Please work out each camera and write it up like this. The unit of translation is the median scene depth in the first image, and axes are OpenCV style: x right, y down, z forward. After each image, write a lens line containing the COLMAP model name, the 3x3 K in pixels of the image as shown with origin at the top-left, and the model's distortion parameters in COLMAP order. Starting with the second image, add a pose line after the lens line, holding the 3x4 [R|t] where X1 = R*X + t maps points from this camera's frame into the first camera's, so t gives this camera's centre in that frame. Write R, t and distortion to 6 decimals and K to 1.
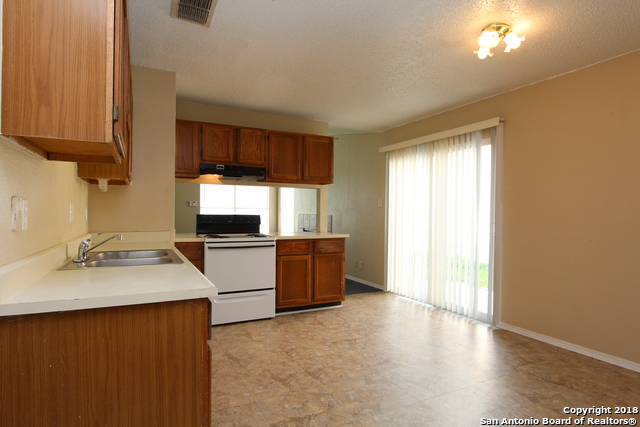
lens RADIAL K [[355.0, 0, 319.4], [0, 355.0, 213.7], [0, 0, 1]] dist [-0.018133, 0.000110]
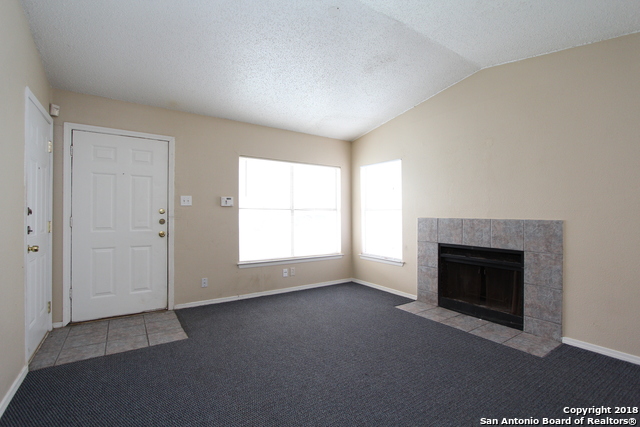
lens RADIAL K [[294.8, 0, 319.9], [0, 294.8, 211.3], [0, 0, 1]] dist [-0.019267, 0.002713]
pose [[0.992390, -0.010035, 0.122722, -0.588142], [0.011576, 0.999863, -0.011844, -0.012176], [-0.122586, 0.013175, 0.992370, 1.148895]]
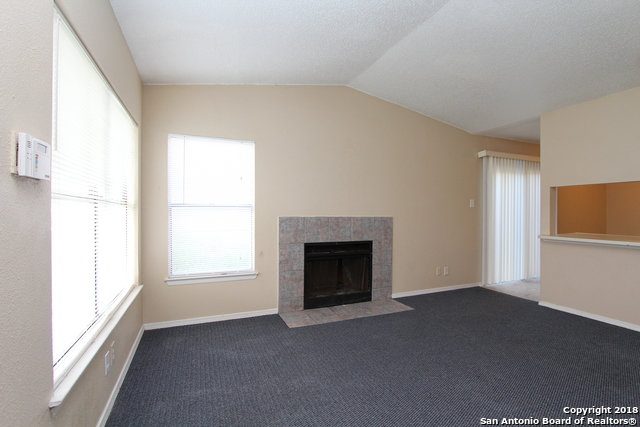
lens RADIAL K [[294.8, 0, 317.5], [0, 294.8, 213.4], [0, 0, 1]] dist [-0.019267, 0.002713]
pose [[0.079760, -0.017021, 0.996669, -0.988597], [0.002475, 0.999855, 0.016878, -0.022682], [-0.996811, 0.001120, 0.079791, 1.936335]]
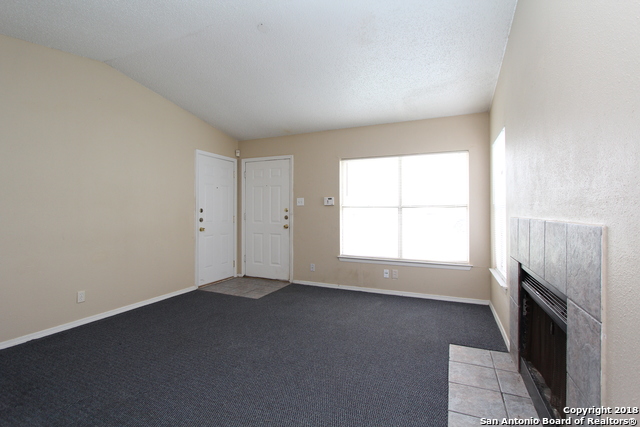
lens RADIAL K [[294.8, 0, 318.9], [0, 294.8, 212.5], [0, 0, 1]] dist [-0.019267, 0.002713]
pose [[0.628740, -0.012086, -0.777522, 0.098387], [0.003096, 0.999910, -0.013040, -0.001549], [0.777609, 0.005791, 0.628721, 1.418879]]
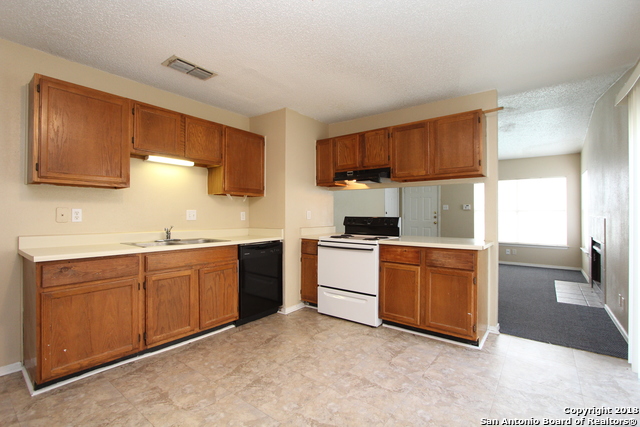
lens RADIAL K [[294.8, 0, 319.3], [0, 294.8, 212.2], [0, 0, 1]] dist [-0.019267, 0.002713]
pose [[0.426815, -0.015343, -0.904209, 0.510329], [-0.001075, 0.999847, -0.017473, 0.004819], [0.904338, 0.008430, 0.426733, 0.533250]]
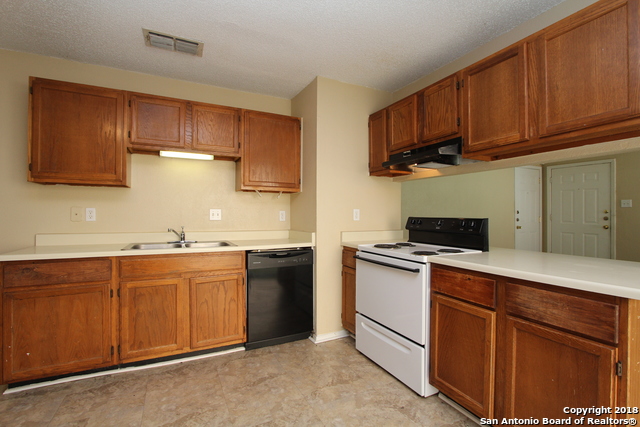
lens RADIAL K [[294.8, 0, 319.0], [0, 294.8, 211.9], [0, 0, 1]] dist [-0.019267, 0.002713]
pose [[-0.012956, -0.016626, -0.999778, 0.350667], [-0.006542, 0.999842, -0.016542, 0.002669], [0.999895, 0.006326, -0.013062, 0.834364]]
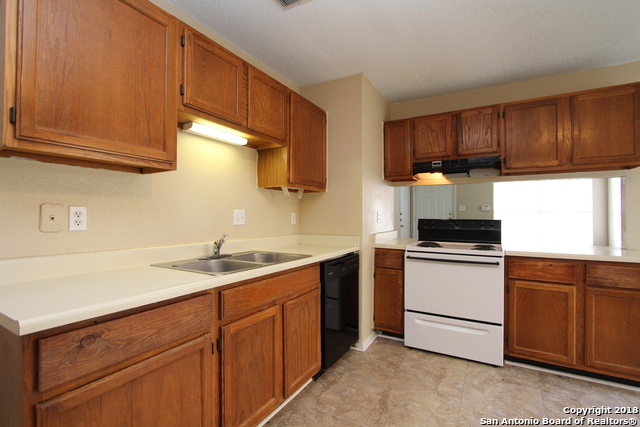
lens RADIAL K [[294.8, 0, 319.4], [0, 294.8, 212.0], [0, 0, 1]] dist [-0.019267, 0.002713]
pose [[0.540231, -0.017433, -0.841336, 0.165800], [-0.000496, 0.999779, -0.021035, 0.000495], [0.841517, 0.011781, 0.540103, 0.383317]]
